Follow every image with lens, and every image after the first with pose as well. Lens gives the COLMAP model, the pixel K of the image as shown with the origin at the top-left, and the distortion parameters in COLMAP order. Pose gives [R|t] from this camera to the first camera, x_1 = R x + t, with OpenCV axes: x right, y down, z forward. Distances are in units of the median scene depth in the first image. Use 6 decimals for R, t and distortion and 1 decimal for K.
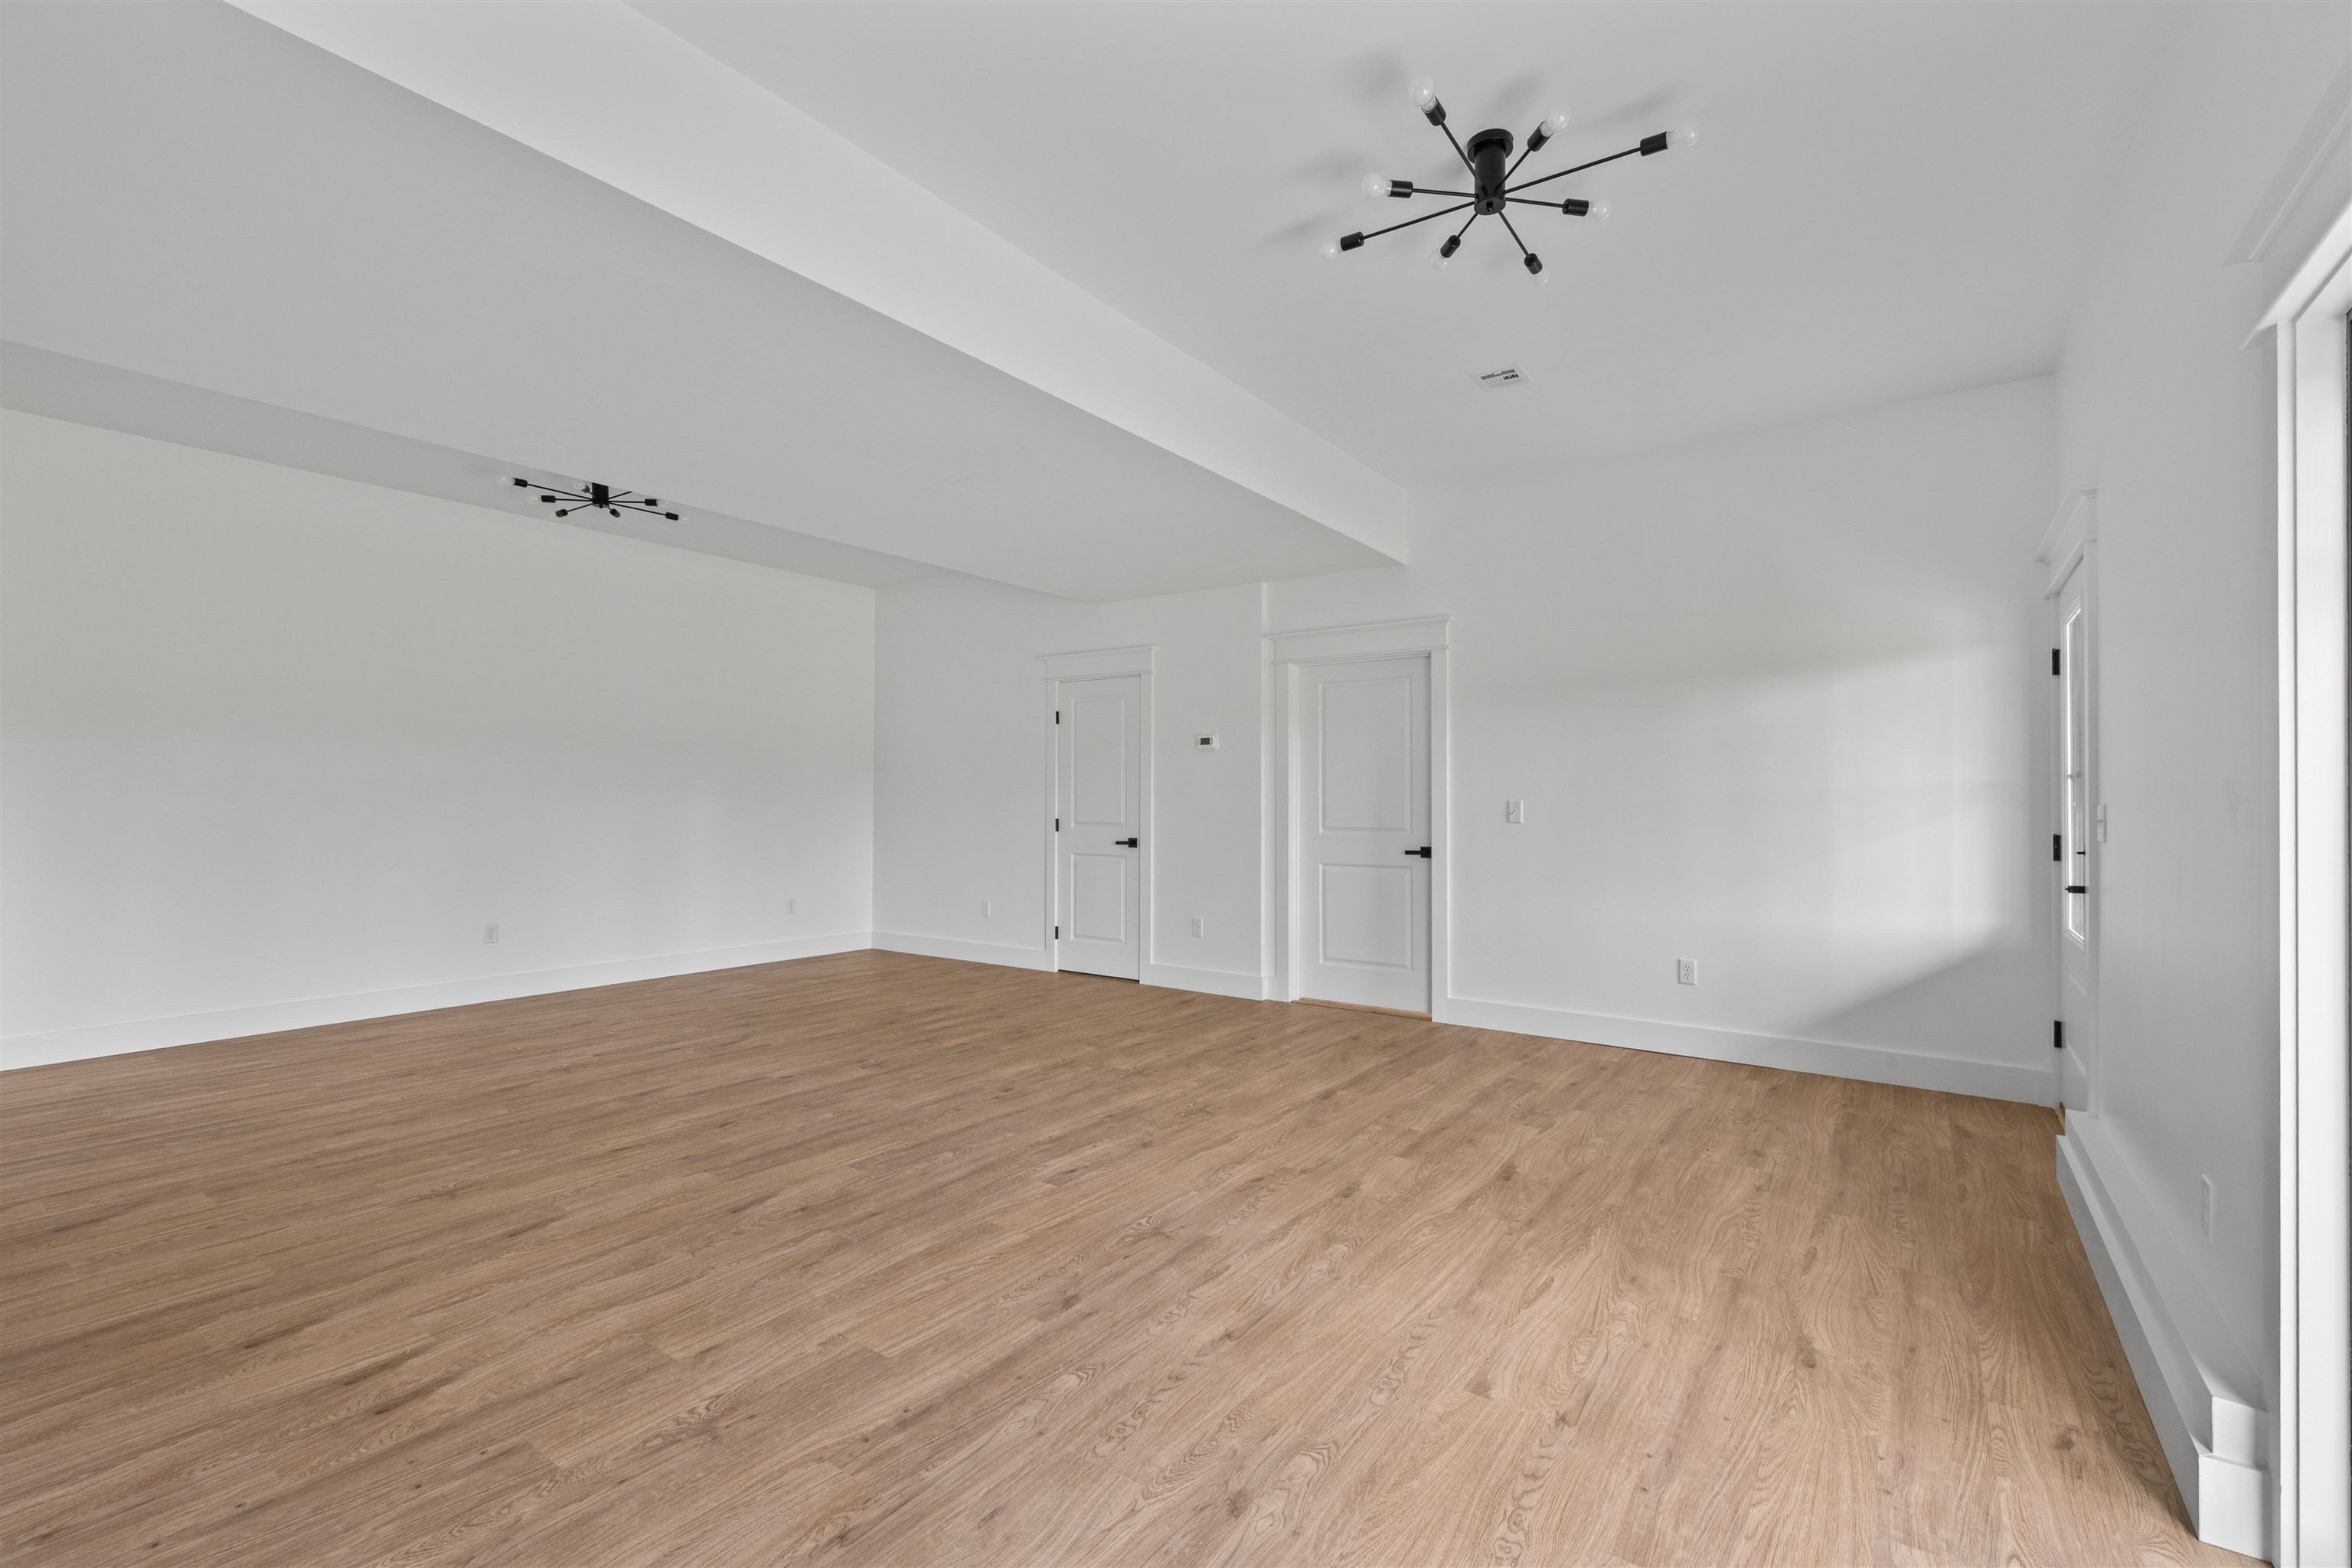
lens RADIAL K [[1070.5, 0, 1176.0], [0, 1070.5, 784.0], [0, 0, 1]] dist [-0.001922, -0.000117]
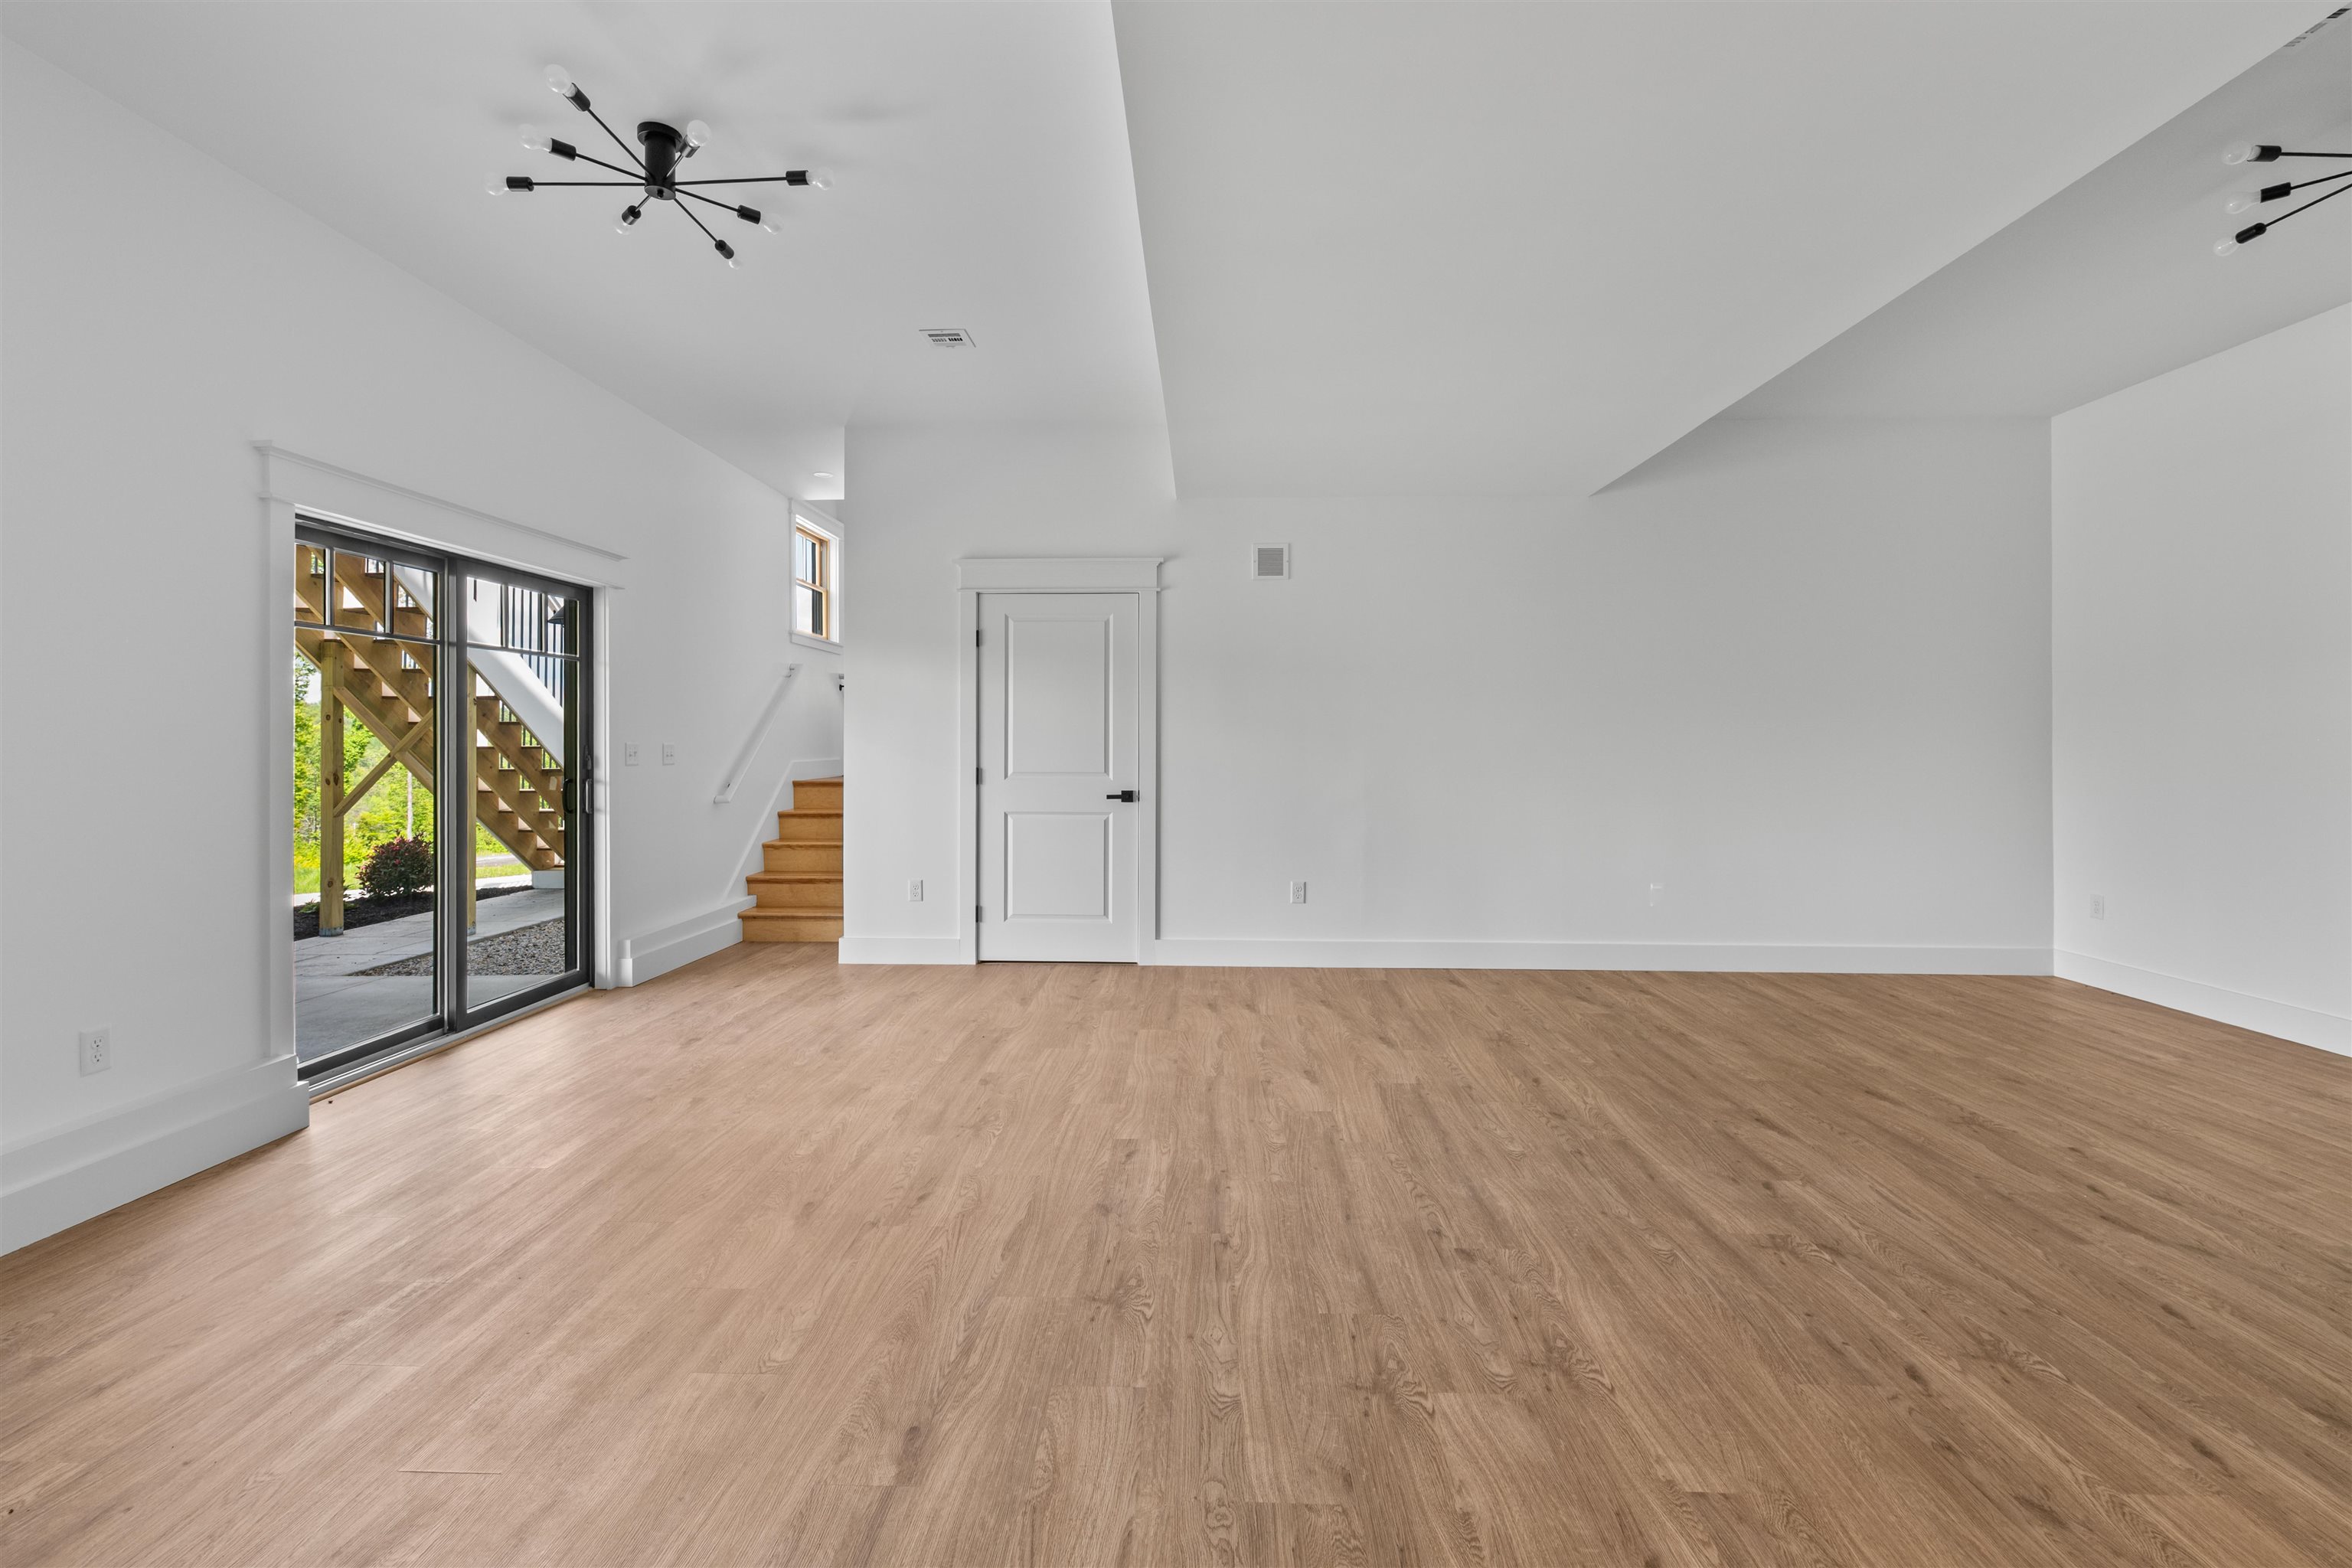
lens RADIAL K [[1070.2, 0, 1214.7], [0, 1070.2, 743.6], [0, 0, 1]] dist [0.001157, 0.000082]
pose [[-0.824928, -0.005628, -0.565210, 0.319841], [0.002693, 0.999900, -0.013888, 0.022675], [0.565232, -0.012979, -0.824830, 1.602872]]
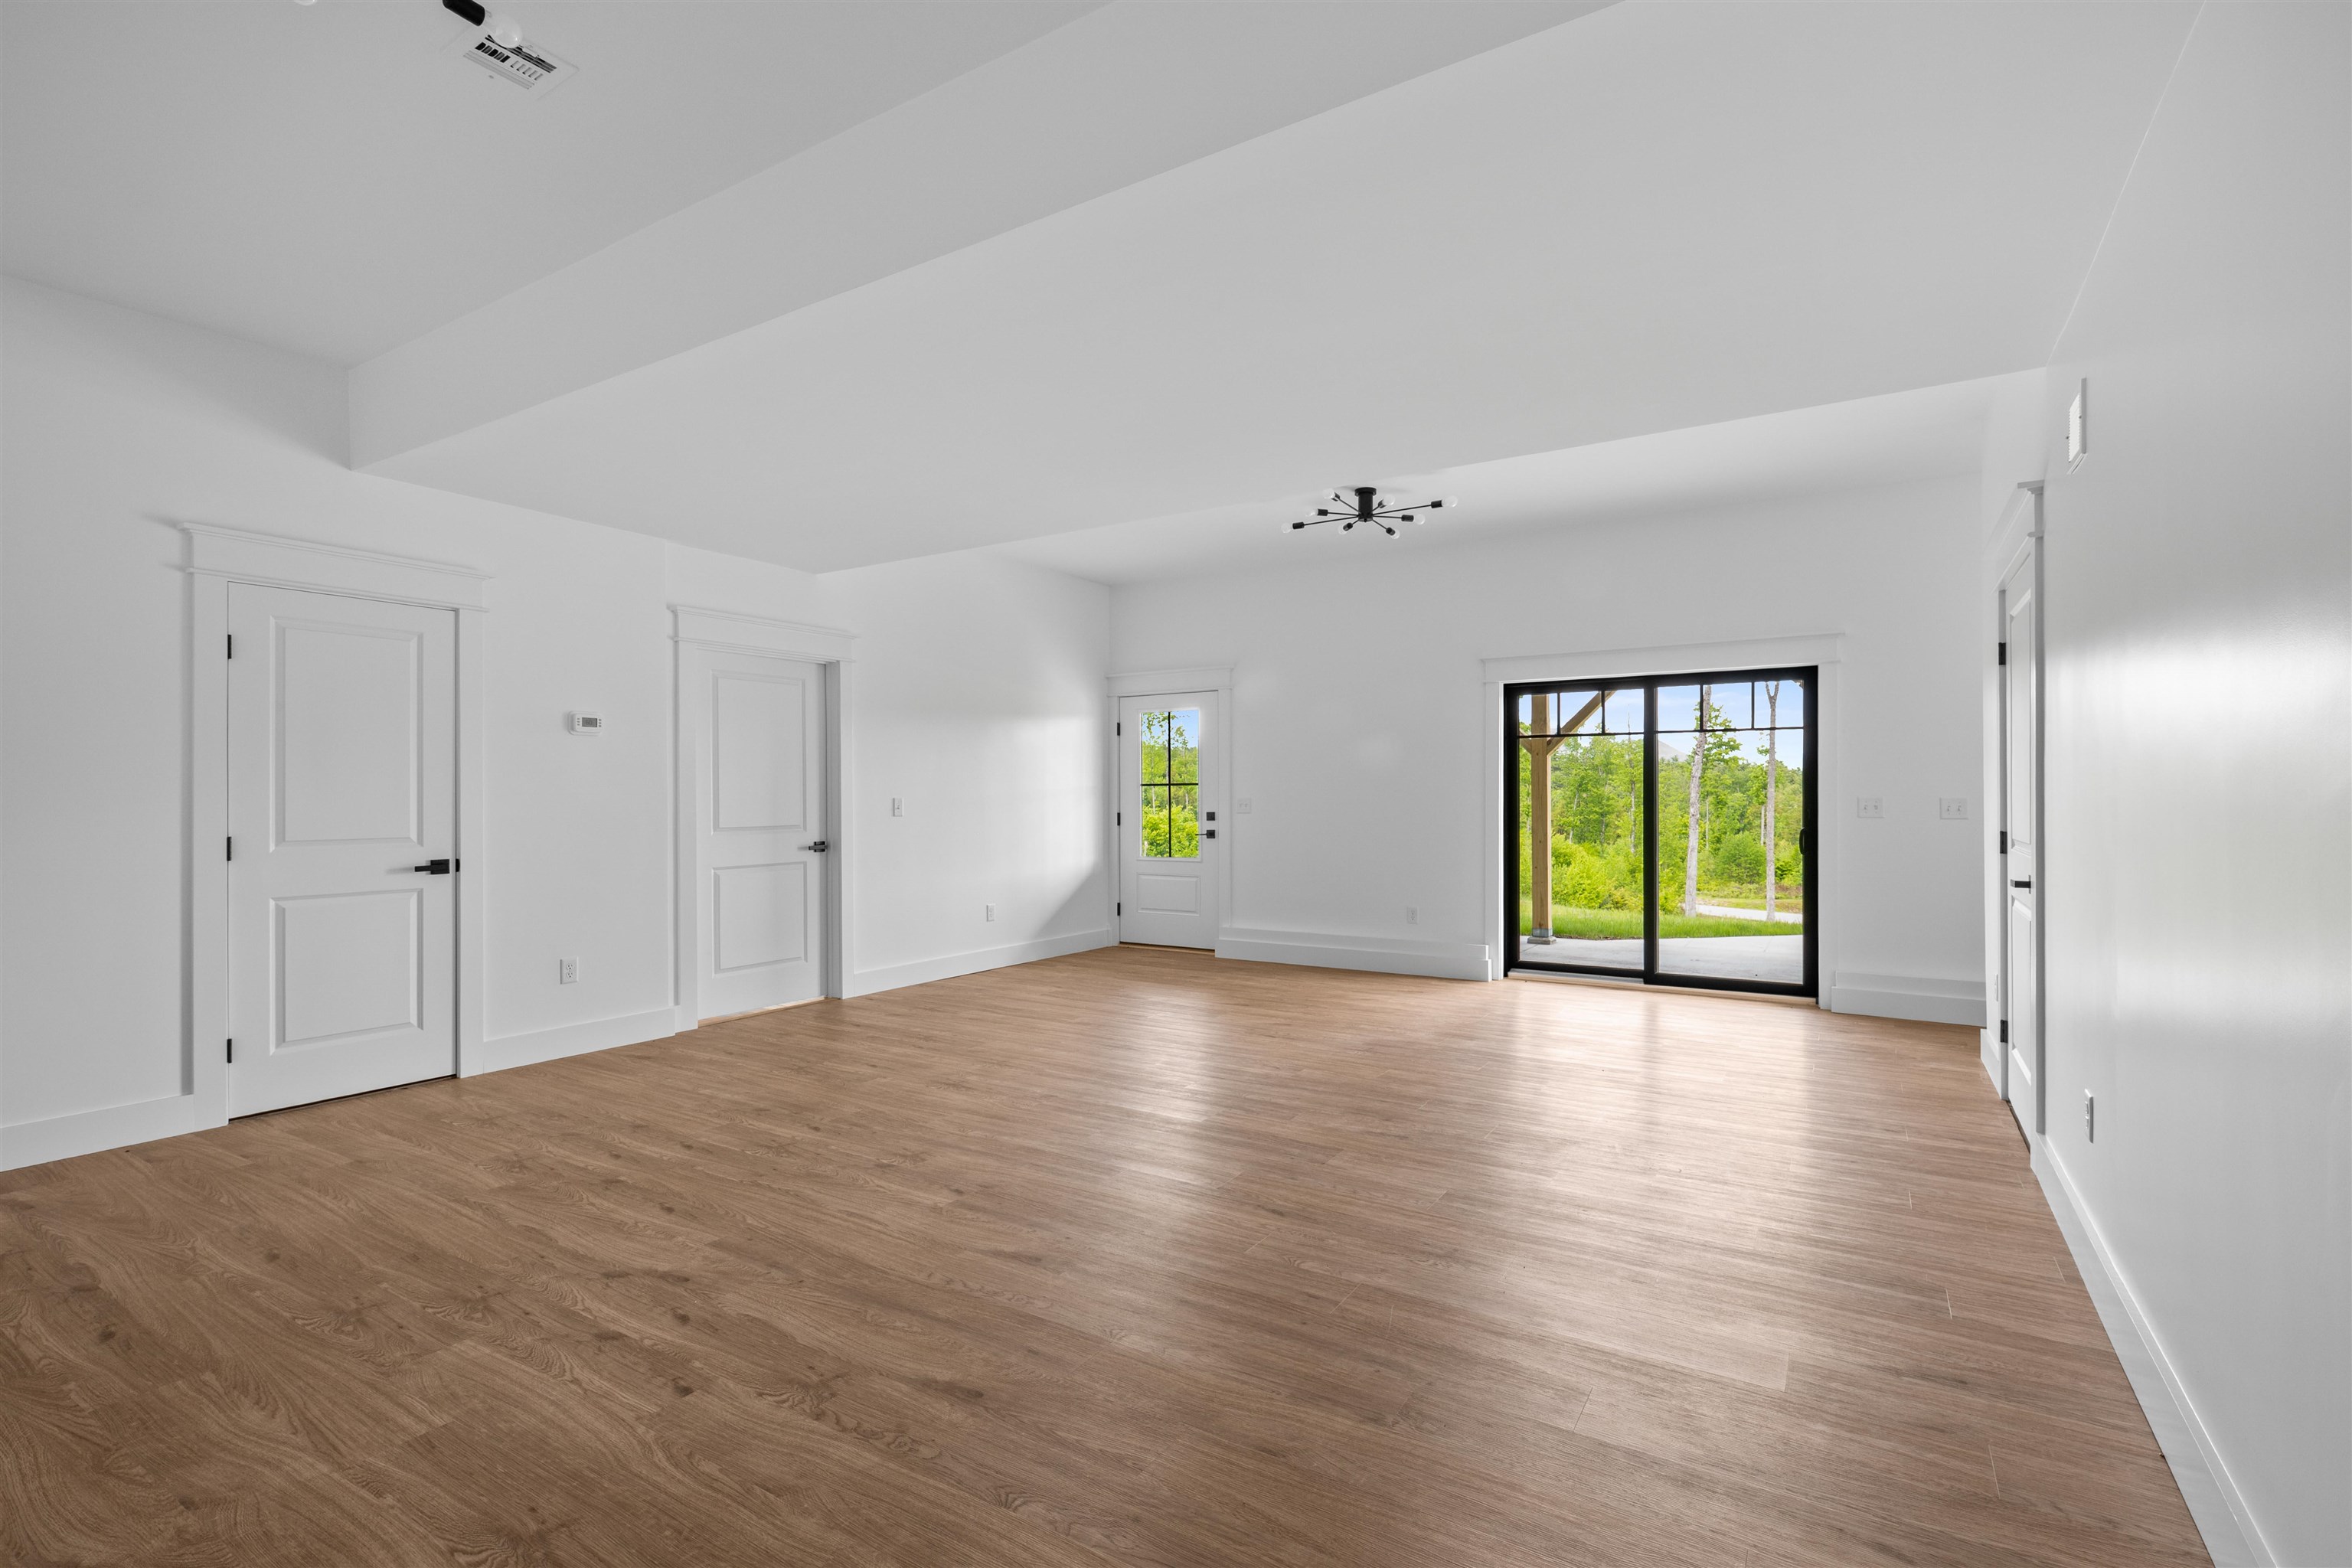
lens RADIAL K [[1020.1, 0, 1206.5], [0, 1020.1, 791.1], [0, 0, 1]] dist [0.000236, -0.000072]
pose [[-0.065960, -0.000585, 0.997822, -1.257245], [-0.013057, 0.999915, -0.000277, 0.005319], [-0.997737, -0.013047, -0.065962, 1.055120]]
